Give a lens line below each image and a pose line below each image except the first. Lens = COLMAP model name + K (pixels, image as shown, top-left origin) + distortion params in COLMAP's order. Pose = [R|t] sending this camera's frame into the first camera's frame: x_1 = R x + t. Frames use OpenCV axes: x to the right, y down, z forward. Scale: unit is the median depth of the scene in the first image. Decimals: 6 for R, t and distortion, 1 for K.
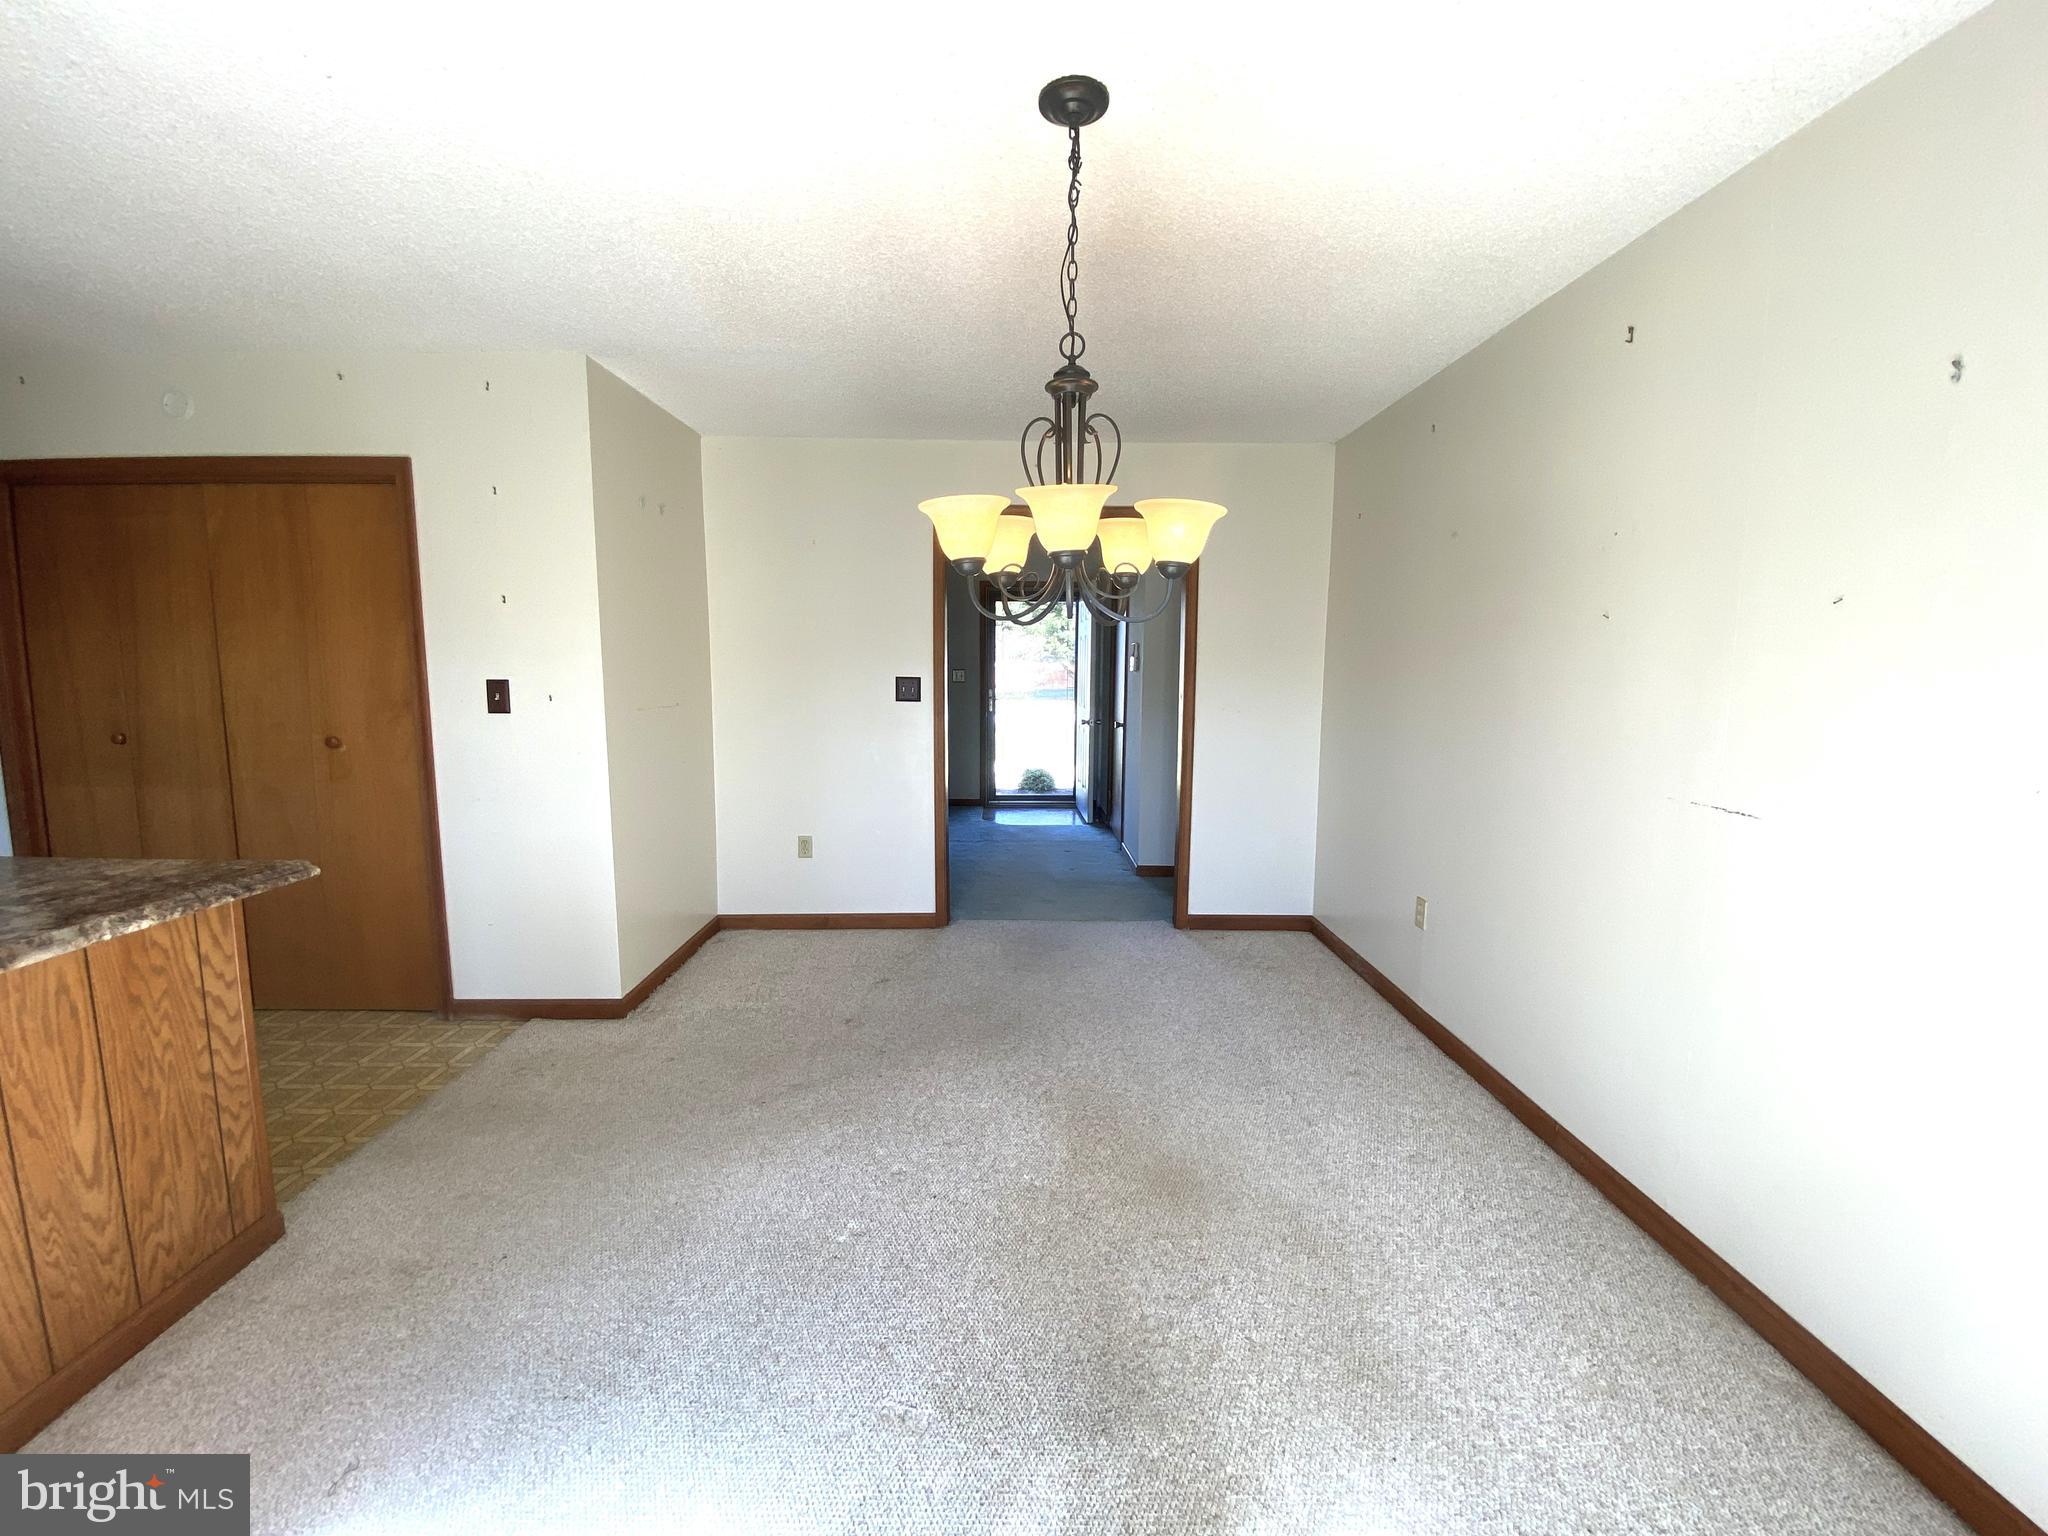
lens RADIAL K [[835.2, 0, 1028.9], [0, 835.2, 761.9], [0, 0, 1]] dist [-0.015673, -0.006267]
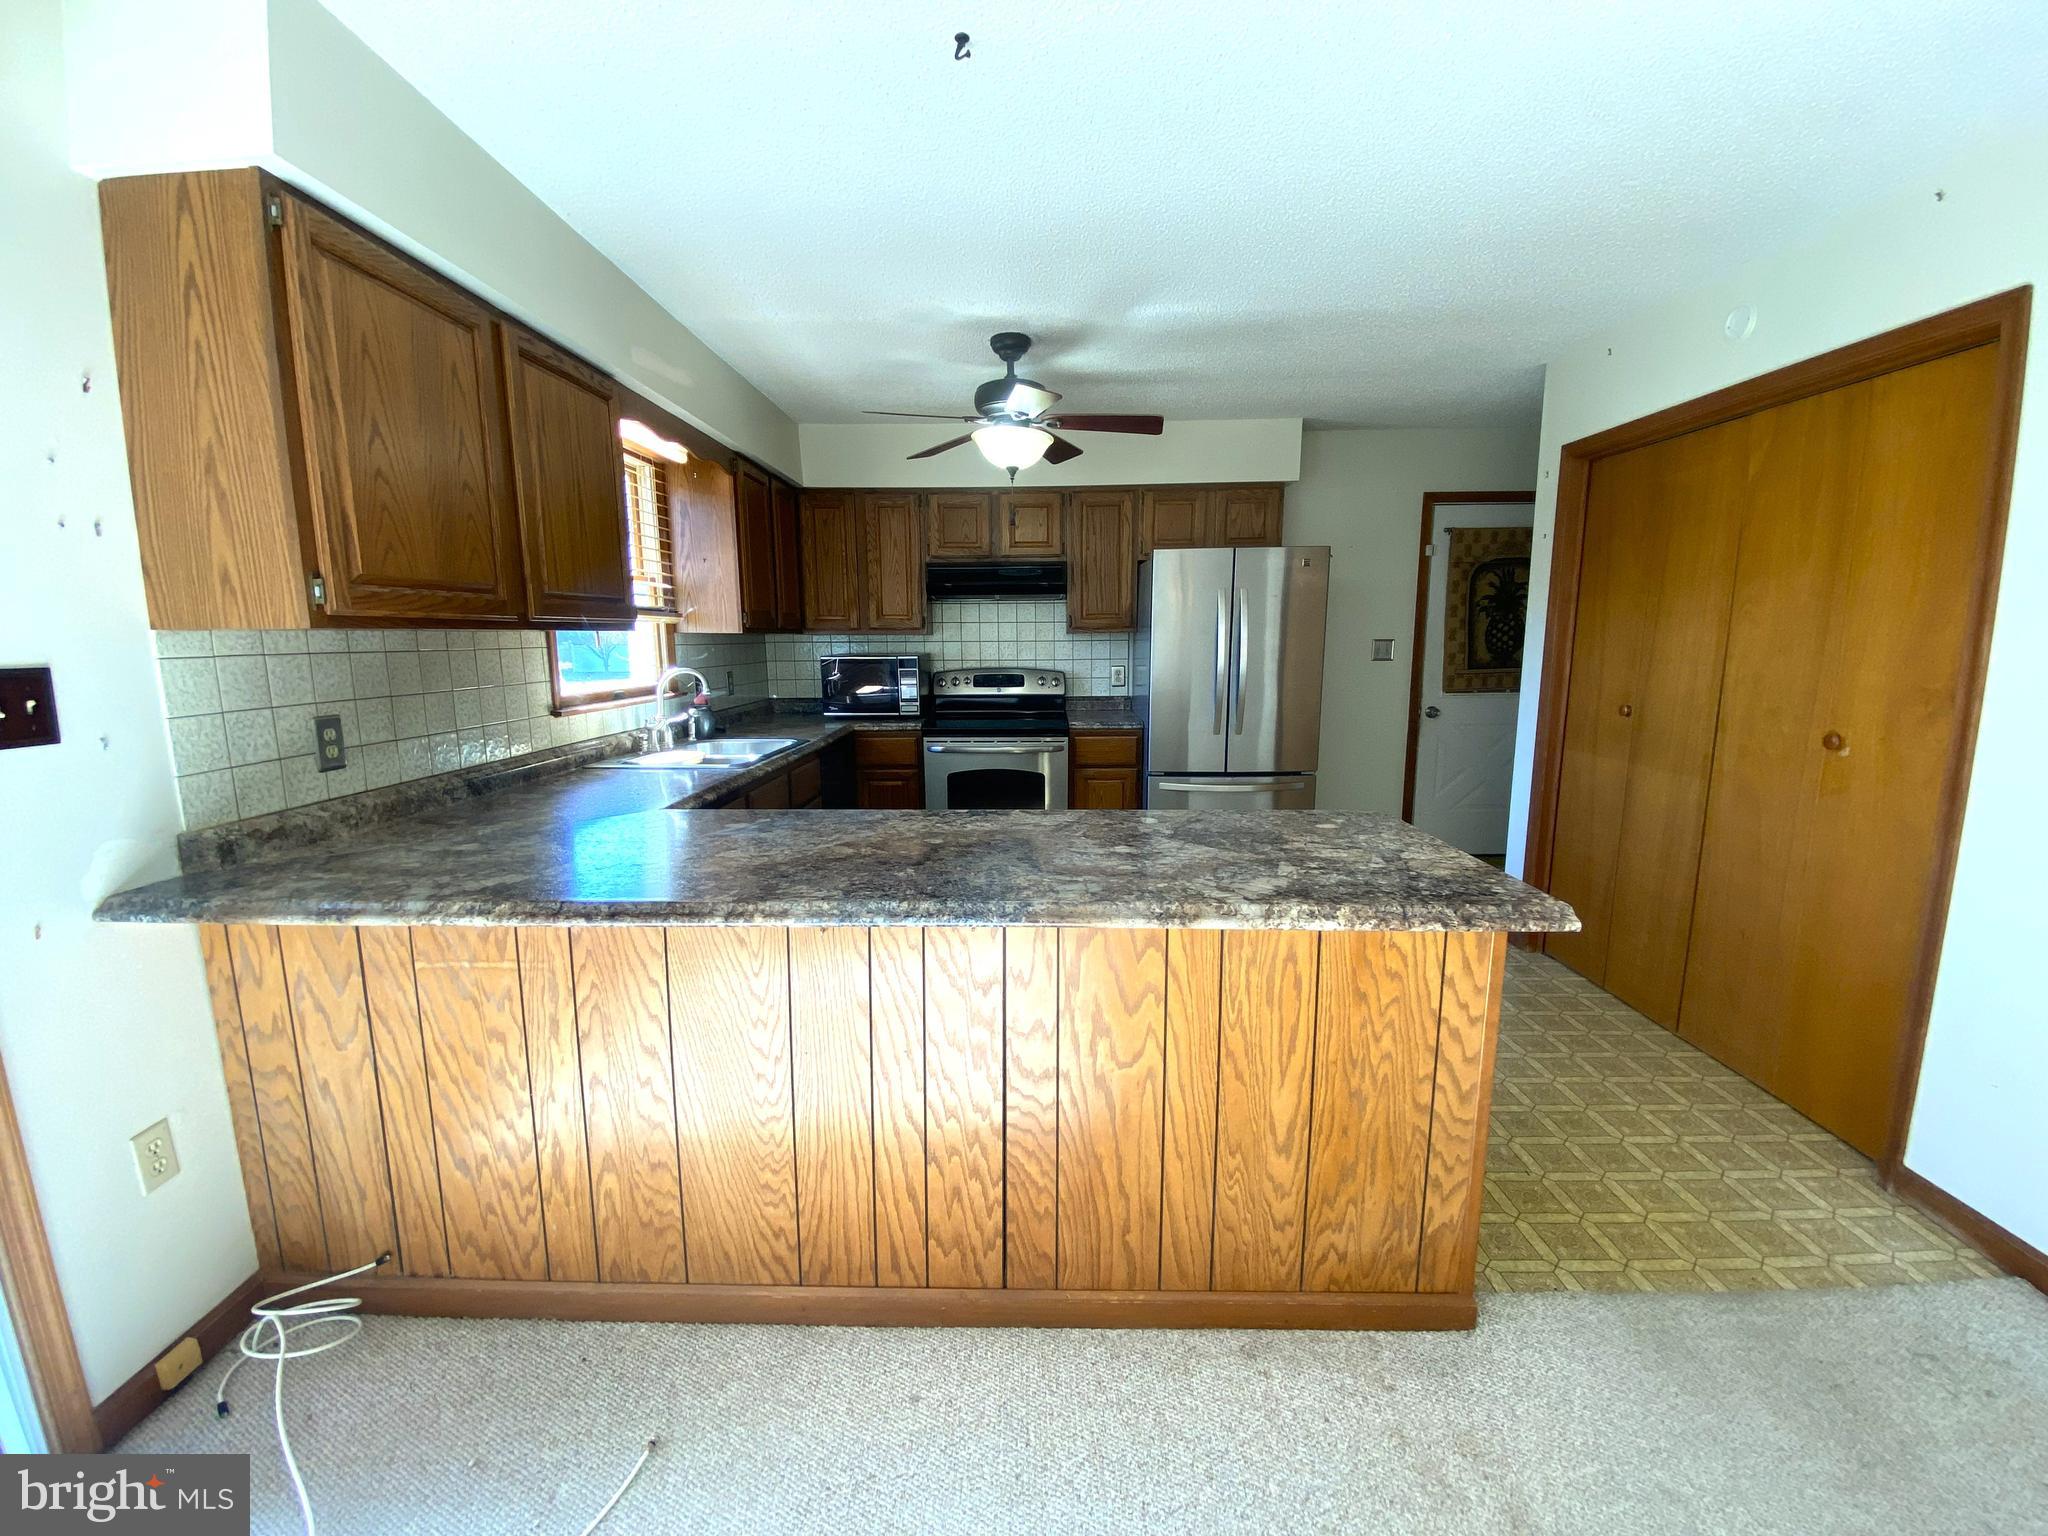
lens RADIAL K [[835.2, 0, 1009.2], [0, 835.2, 753.1], [0, 0, 1]] dist [-0.015673, -0.006267]
pose [[-0.057231, 0.141395, -0.988298, -0.171974], [-0.114632, 0.982442, 0.147196, -0.063521], [0.991758, 0.121714, -0.040018, 0.557502]]
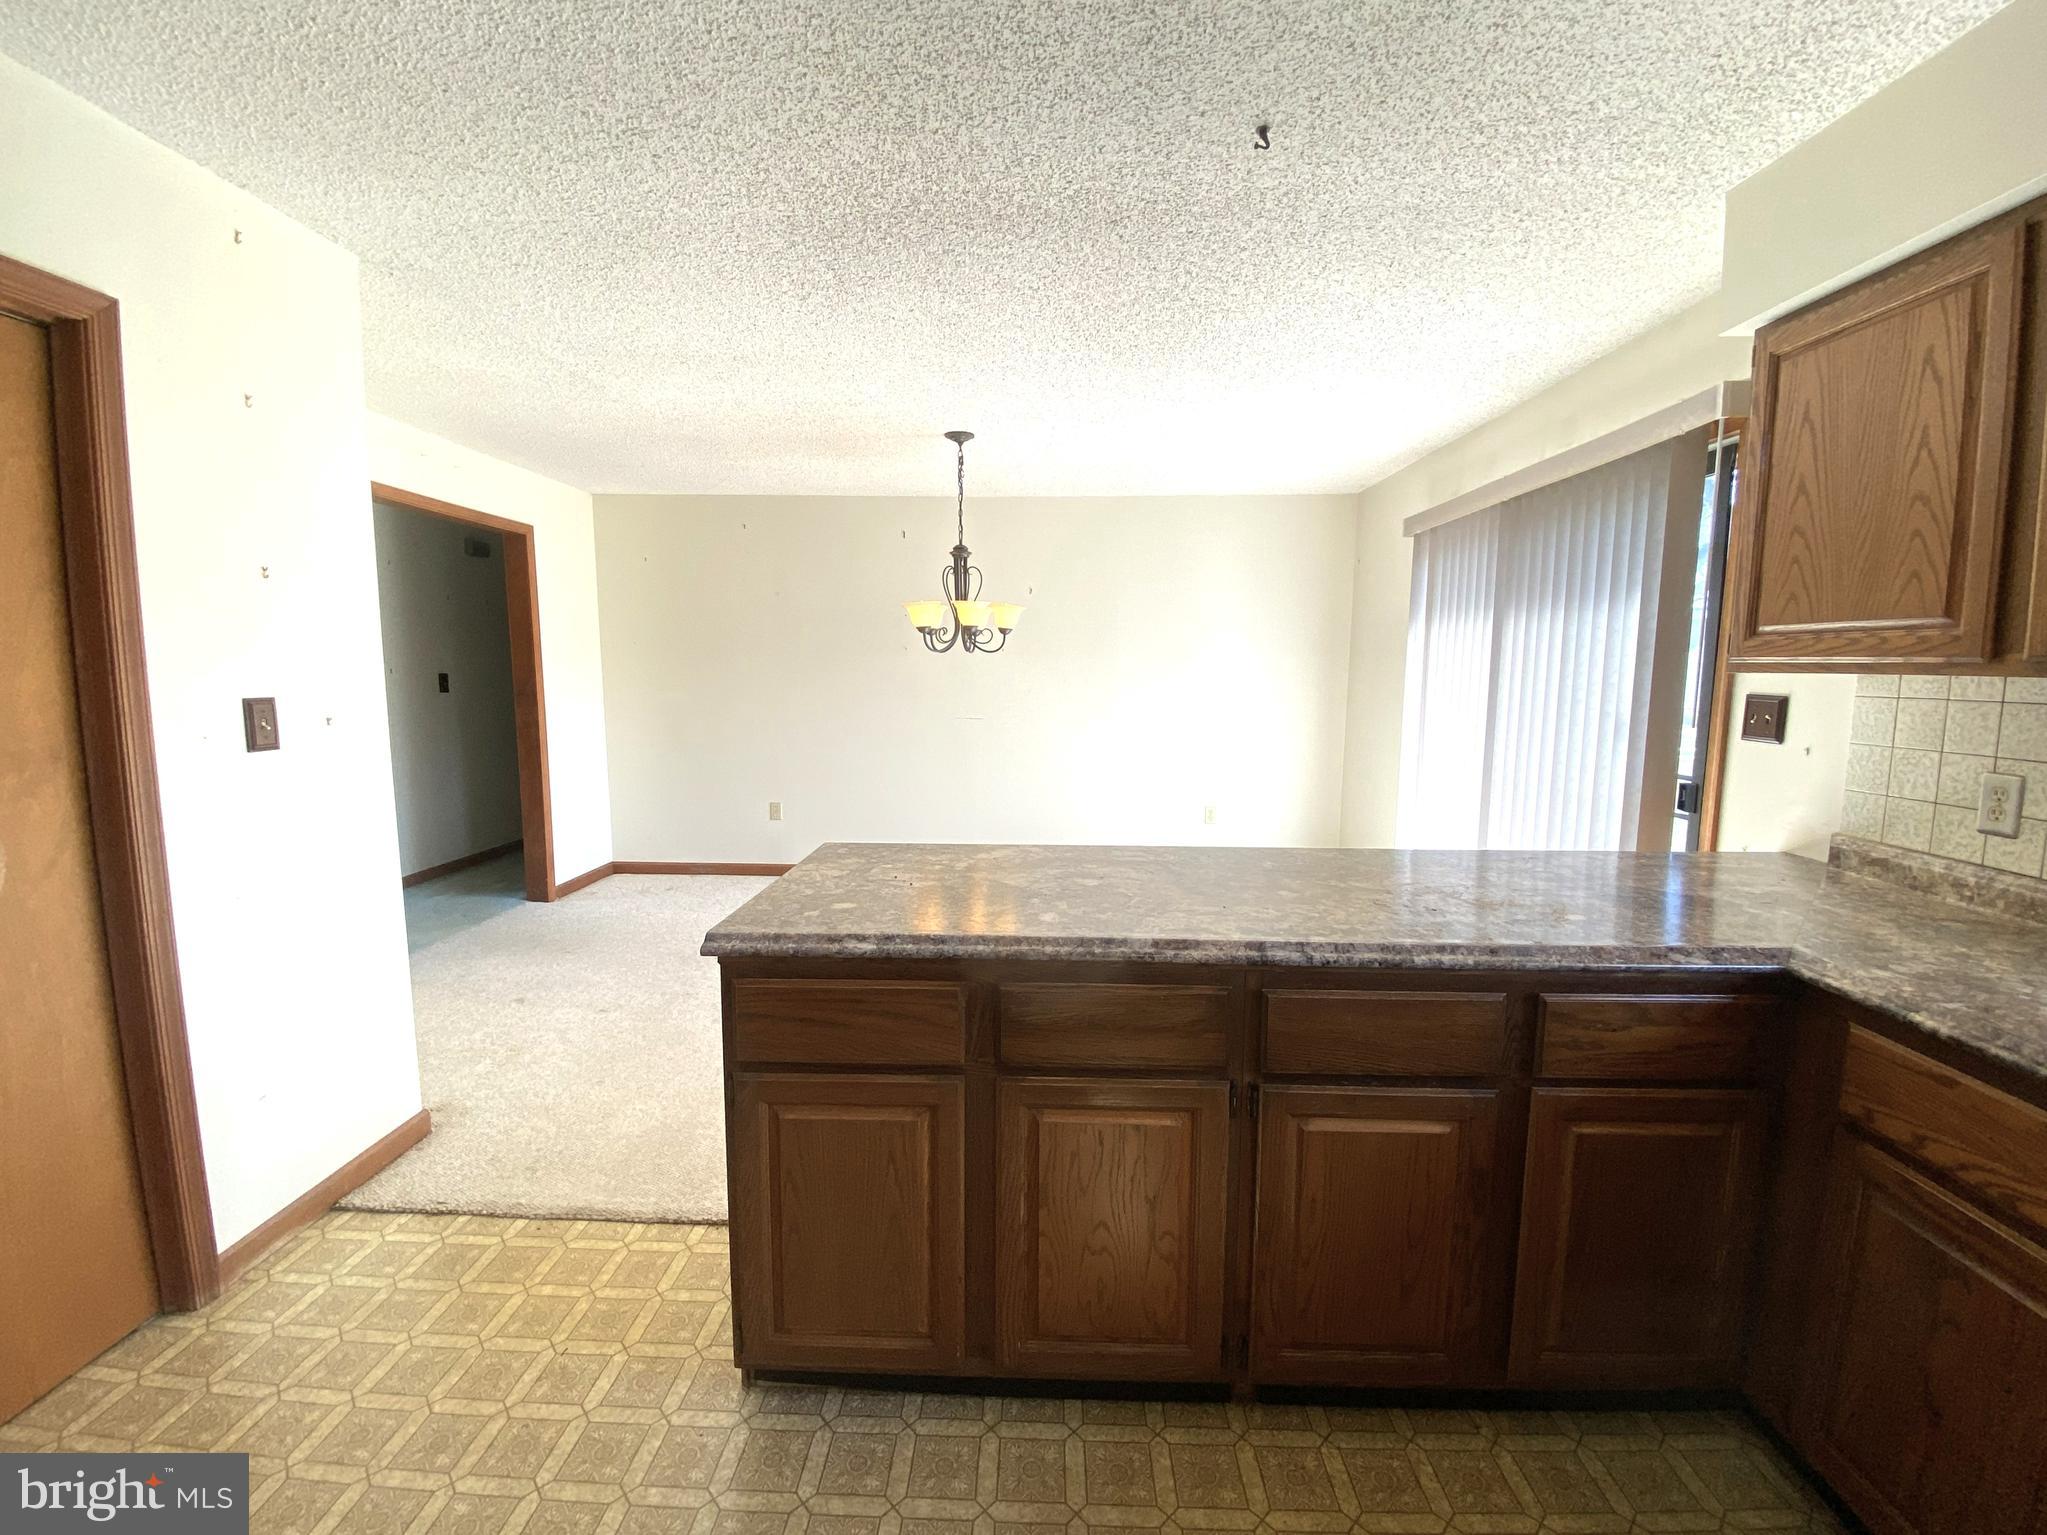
lens RADIAL K [[834.8, 0, 1011.8], [0, 834.8, 764.8], [0, 0, 1]] dist [-0.015673, -0.006267]
pose [[0.062509, -0.120926, 0.990691, -2.122841], [0.113940, 0.987007, 0.113287, -0.093359], [-0.991519, 0.105798, 0.075475, 0.672913]]
